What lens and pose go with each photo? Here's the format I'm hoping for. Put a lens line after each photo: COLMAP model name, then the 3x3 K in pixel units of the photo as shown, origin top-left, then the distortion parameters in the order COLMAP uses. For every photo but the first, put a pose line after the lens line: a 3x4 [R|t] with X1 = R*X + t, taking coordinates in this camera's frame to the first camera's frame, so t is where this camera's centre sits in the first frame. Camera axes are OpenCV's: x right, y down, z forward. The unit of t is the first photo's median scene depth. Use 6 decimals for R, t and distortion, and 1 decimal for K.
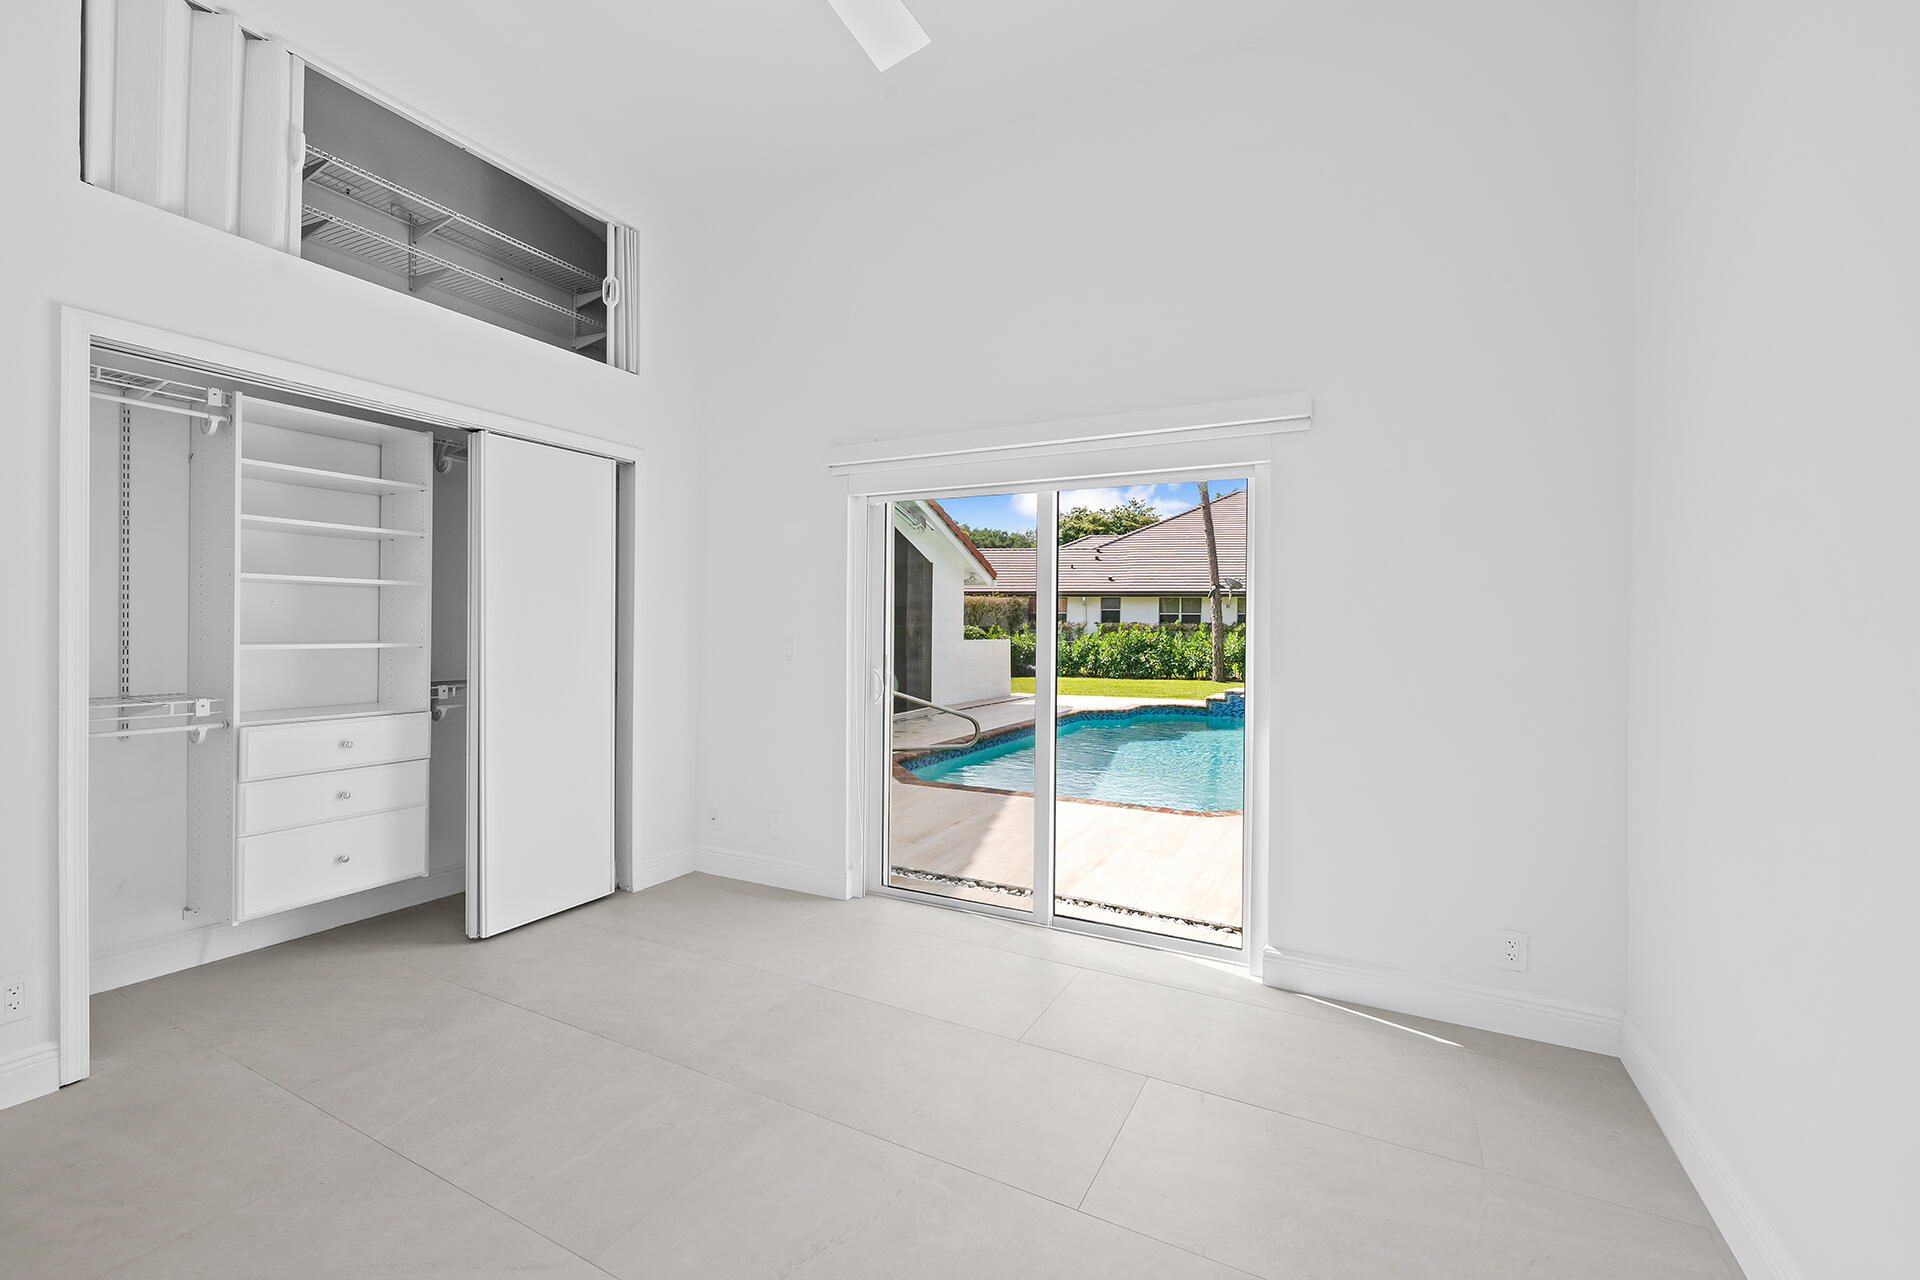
lens RADIAL K [[794.0, 0, 954.8], [0, 794.0, 627.9], [0, 0, 1]] dist [0.003424, 0.000060]
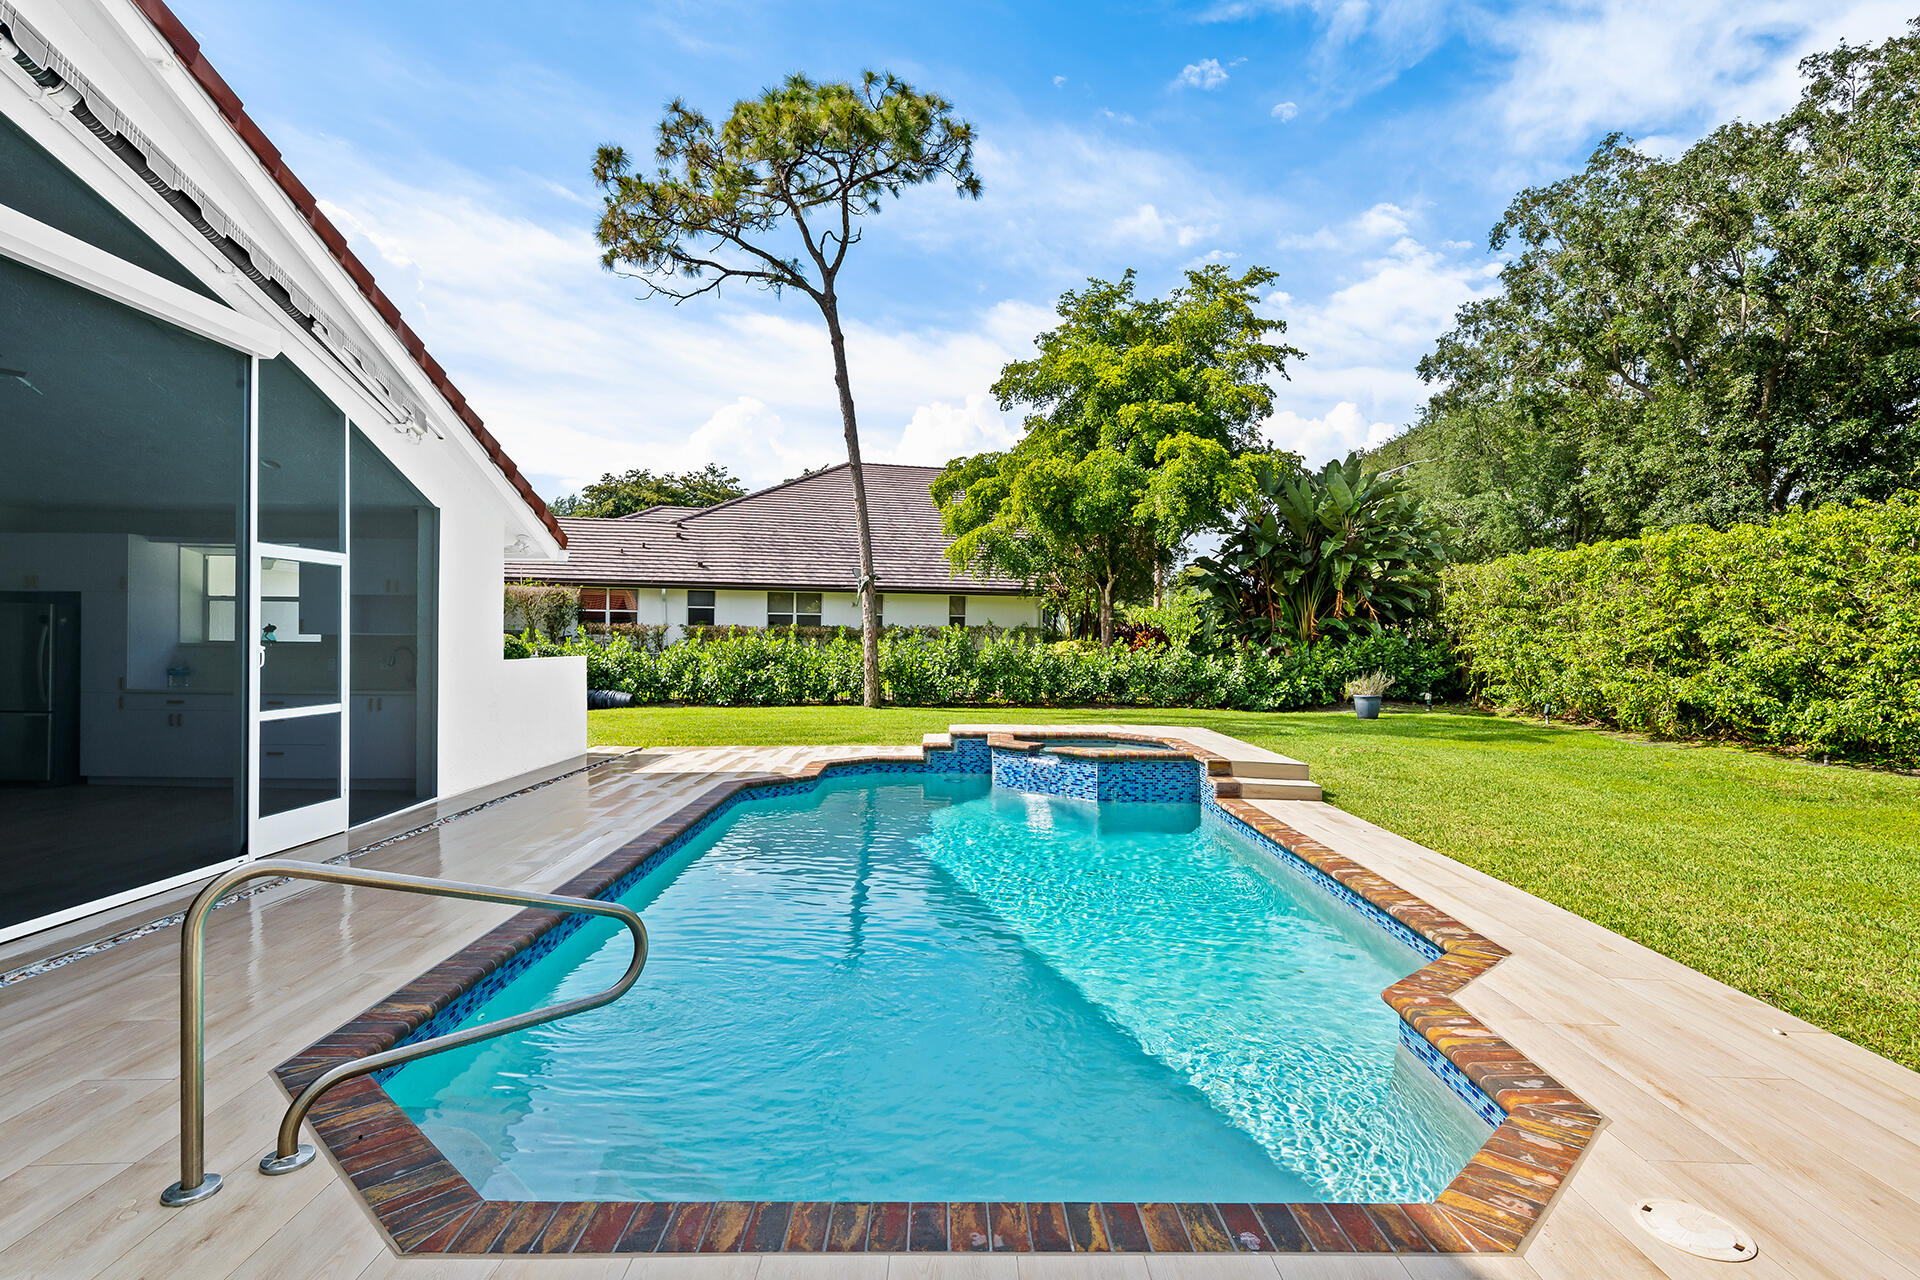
lens RADIAL K [[954.1, 0, 971.8], [0, 954.1, 634.0], [0, 0, 1]] dist [0.000875, -0.000227]
pose [[0.874057, -0.002040, 0.485818, -0.014089], [0.000128, 0.999992, 0.003969, -0.002732], [-0.485823, -0.003407, 0.874051, 0.162522]]
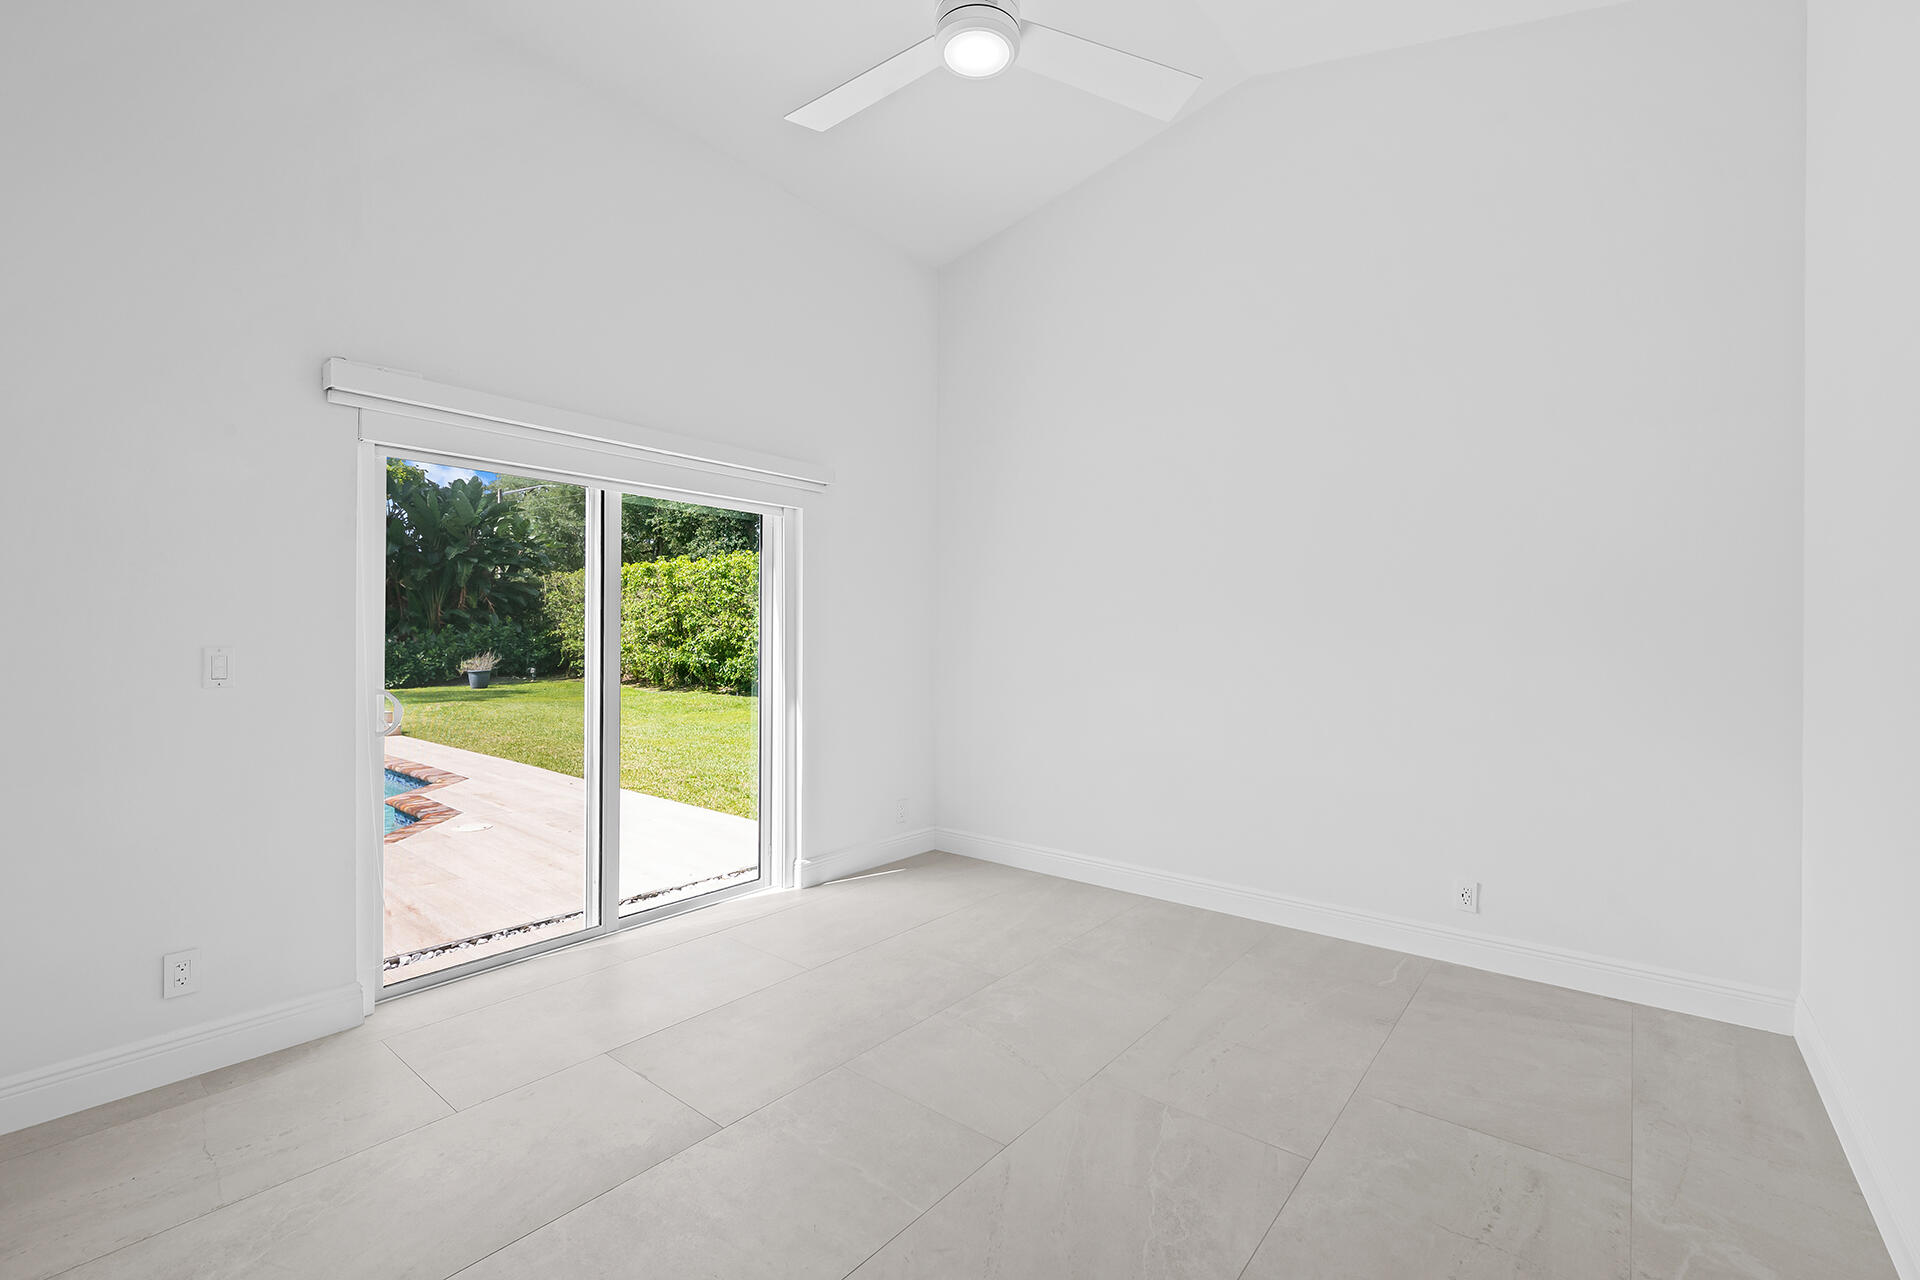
lens RADIAL K [[828.8, 0, 961.1], [0, 828.8, 626.6], [0, 0, 1]] dist [-0.002793, -0.000322]
pose [[0.188434, -0.002835, 0.982082, -0.095698], [-0.004379, 0.999983, 0.003727, -0.001166], [-0.982076, -0.005003, 0.188418, 0.045462]]
